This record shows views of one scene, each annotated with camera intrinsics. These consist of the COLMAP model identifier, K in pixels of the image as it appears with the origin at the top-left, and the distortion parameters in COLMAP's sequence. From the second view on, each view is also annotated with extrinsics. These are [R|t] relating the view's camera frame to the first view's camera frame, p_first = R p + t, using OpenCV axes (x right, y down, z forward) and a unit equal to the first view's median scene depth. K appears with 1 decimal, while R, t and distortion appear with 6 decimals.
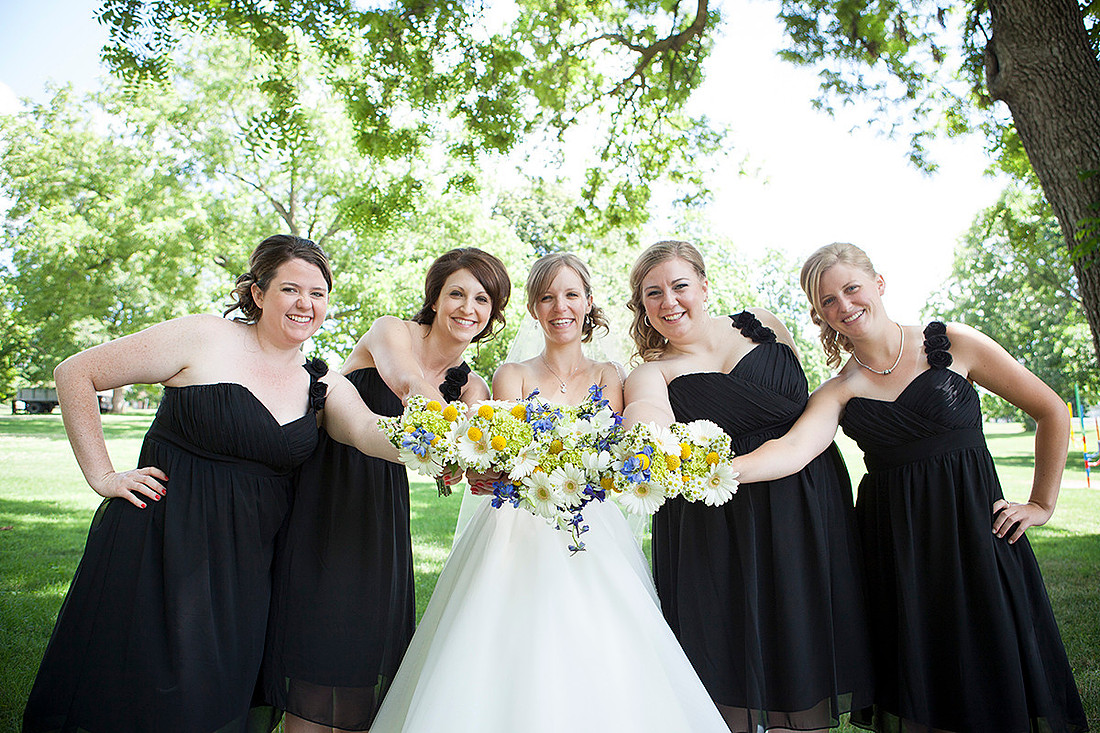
lens RADIAL K [[779.6, 0, 550.0], [0, 779.6, 366.5], [0, 0, 1]] dist [-0.082152, 0.061213]
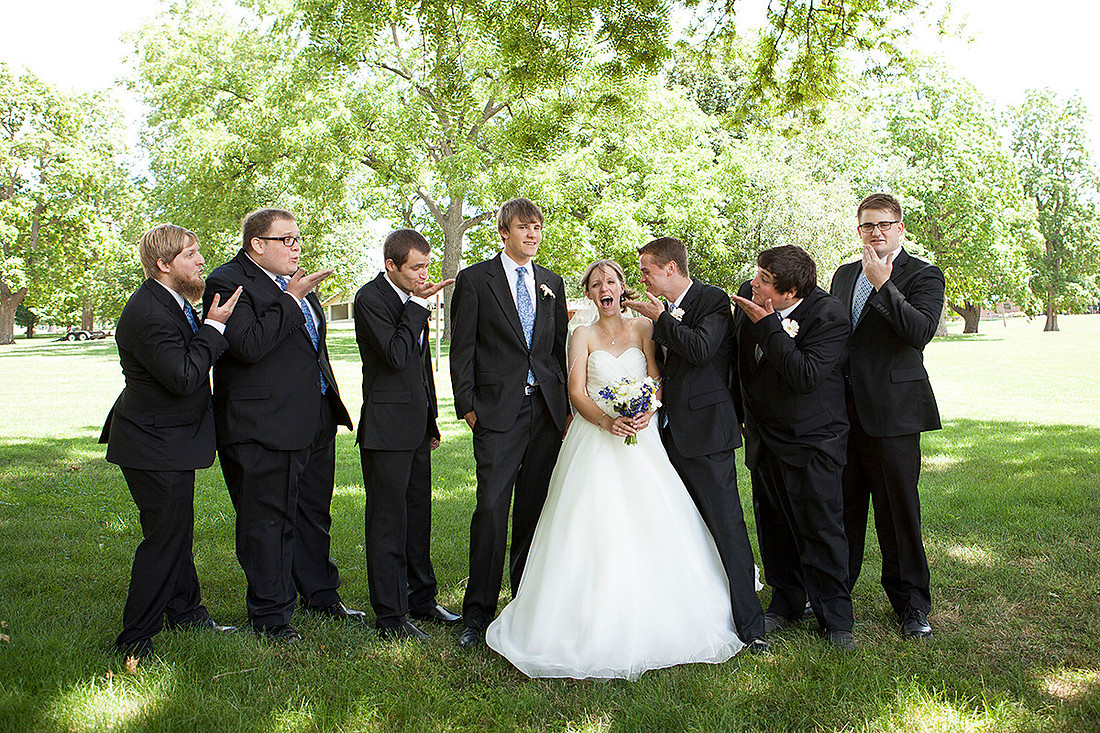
lens RADIAL K [[976.3, 0, 586.6], [0, 976.3, 303.0], [0, 0, 1]] dist [-0.094383, 0.079407]
pose [[0.983116, -0.035048, -0.179595, 0.028145], [0.044334, 0.997865, 0.047956, -0.015352], [0.177531, -0.055108, 0.982571, -0.100070]]
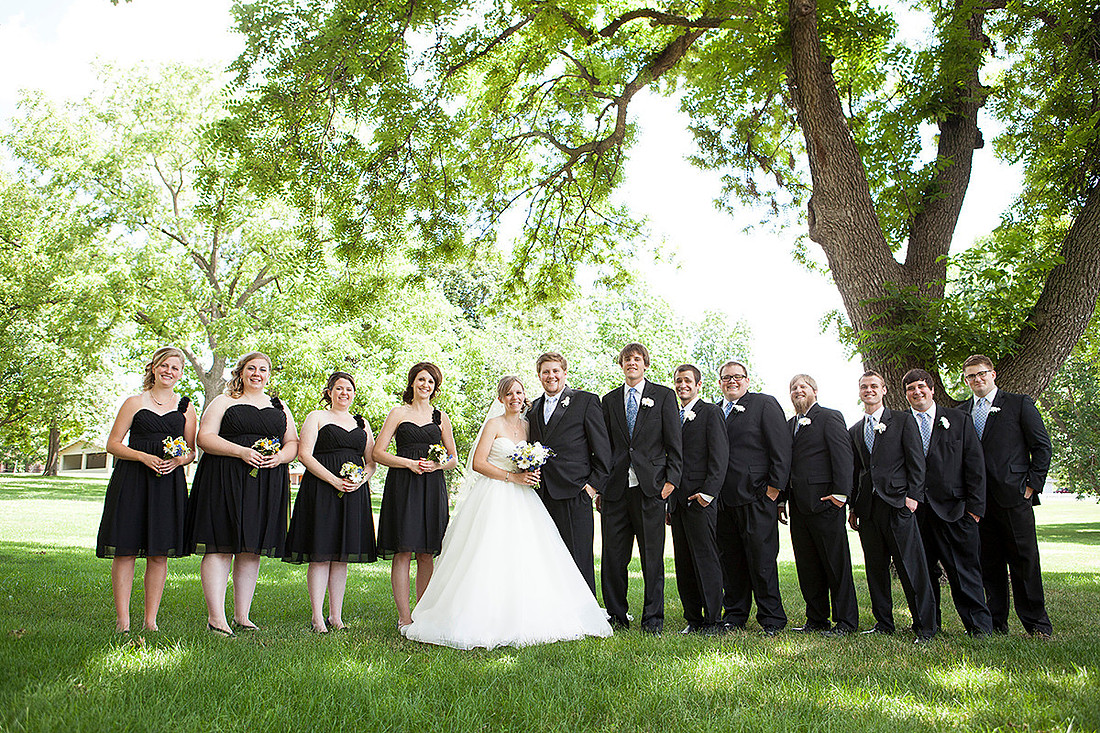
lens RADIAL K [[891.8, 0, 577.0], [0, 891.8, 352.1], [0, 0, 1]] dist [-0.115852, 0.132485]
pose [[0.993176, 0.025745, 0.113745, -0.005306], [-0.015226, 0.995606, -0.092395, 0.002495], [-0.115624, 0.090033, 0.989204, -0.169372]]
